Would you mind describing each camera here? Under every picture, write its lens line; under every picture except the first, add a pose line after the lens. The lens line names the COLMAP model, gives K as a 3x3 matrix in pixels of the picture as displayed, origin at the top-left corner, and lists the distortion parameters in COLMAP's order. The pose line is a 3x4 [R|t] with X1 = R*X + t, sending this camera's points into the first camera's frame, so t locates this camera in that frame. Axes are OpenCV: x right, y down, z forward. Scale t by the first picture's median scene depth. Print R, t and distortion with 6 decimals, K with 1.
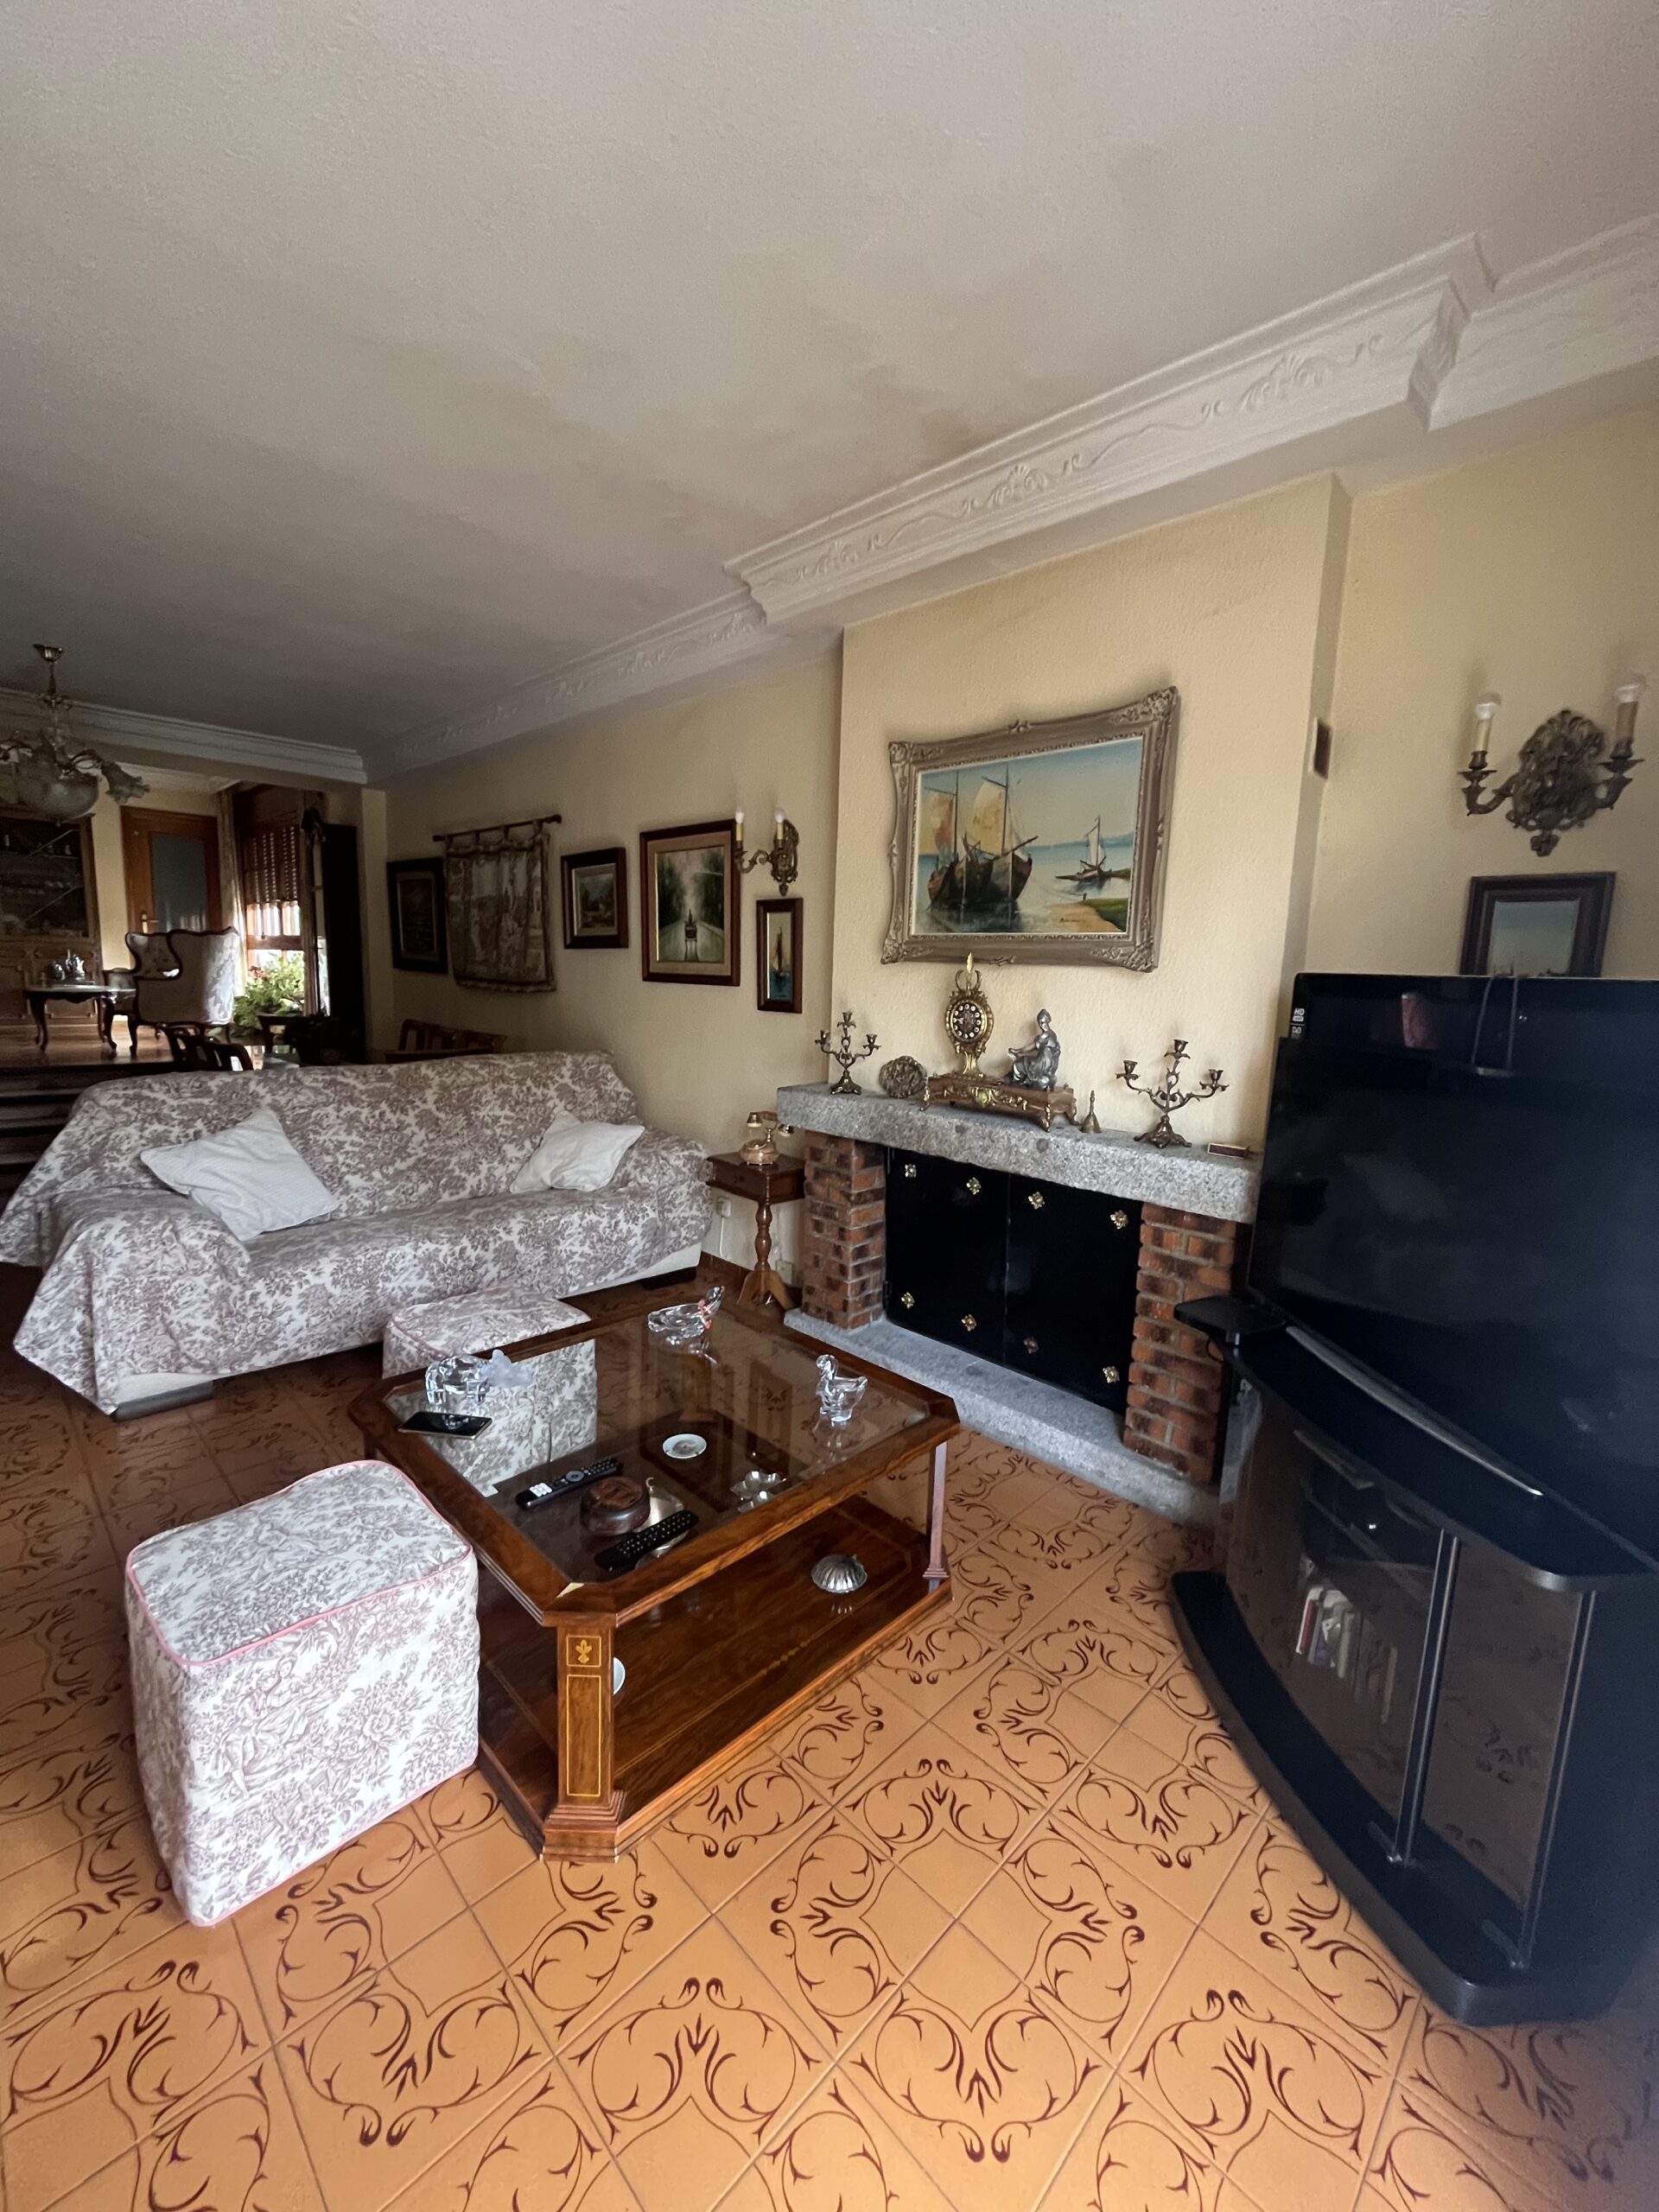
lens RADIAL K [[901.9, 0, 827.0], [0, 901.9, 1103.1], [0, 0, 1]] dist [-0.011067, 0.000041]
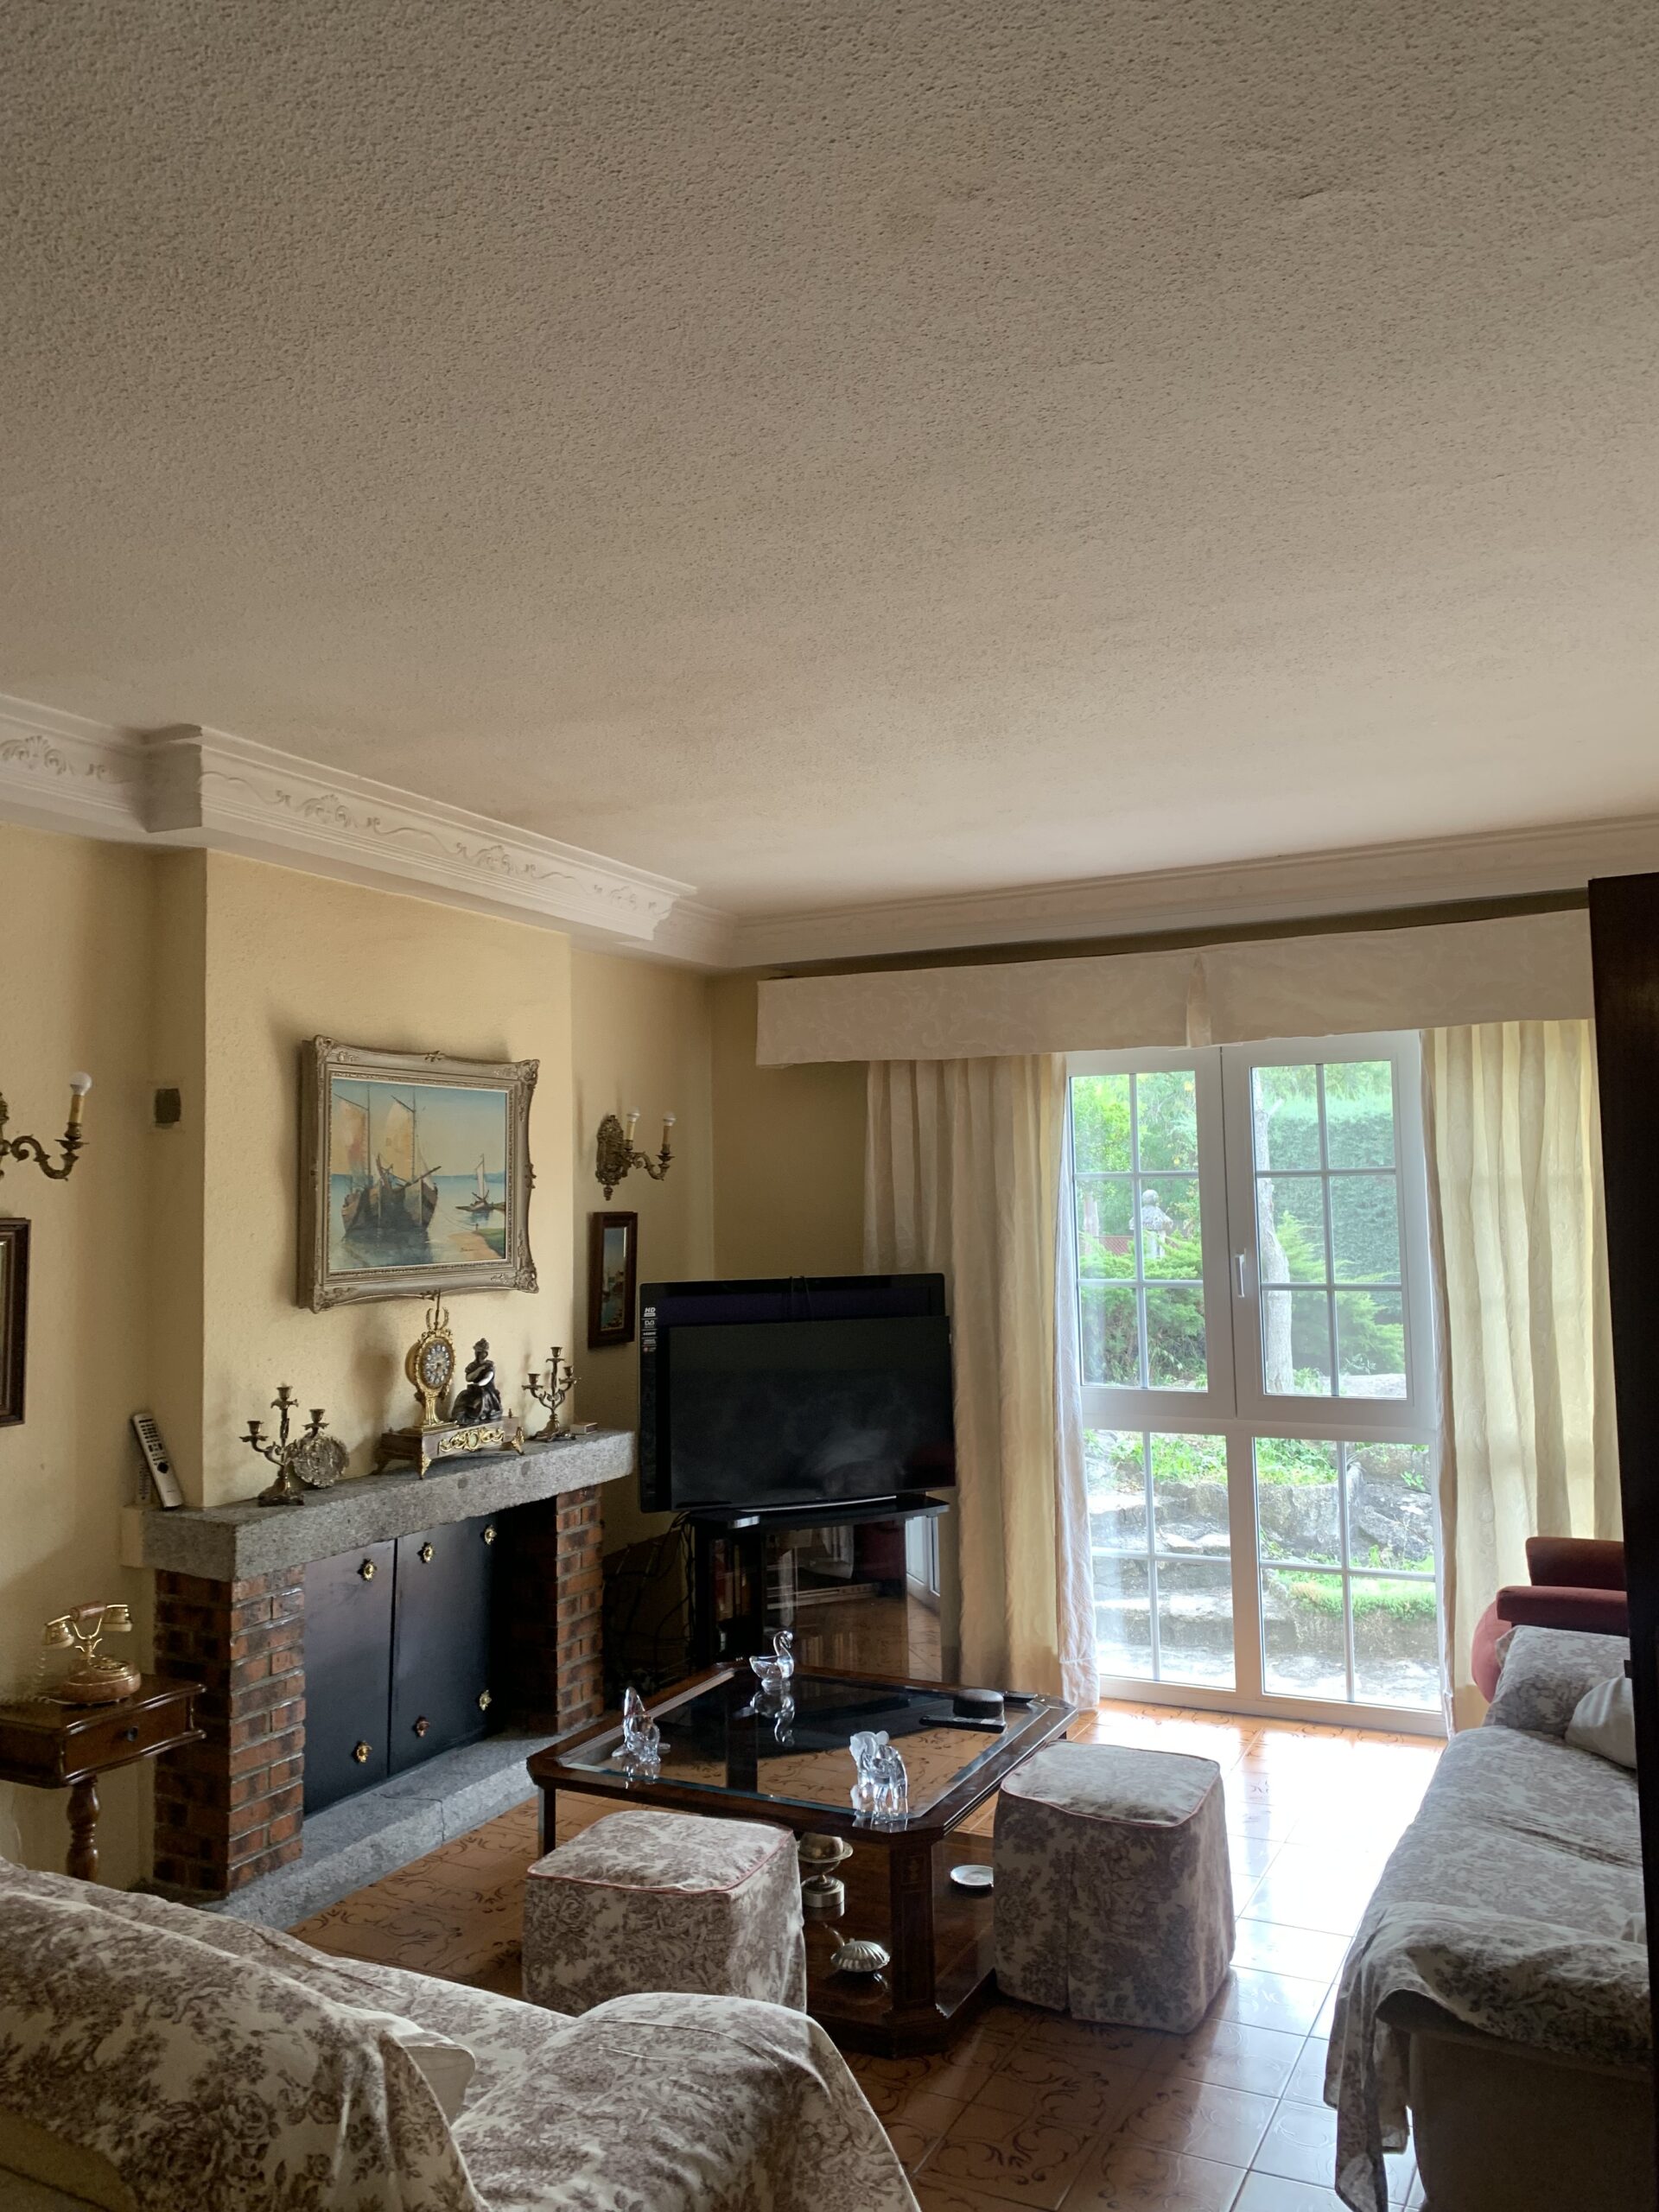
lens RADIAL K [[1704.1, 0, 822.0], [0, 1704.1, 1095.7], [0, 0, 1]] dist [0.030677, -0.043298]
pose [[-0.316746, 0.037142, 0.947783, -1.648728], [0.155892, 0.987683, 0.013393, -0.330133], [-0.935612, 0.151994, -0.318635, 1.185584]]
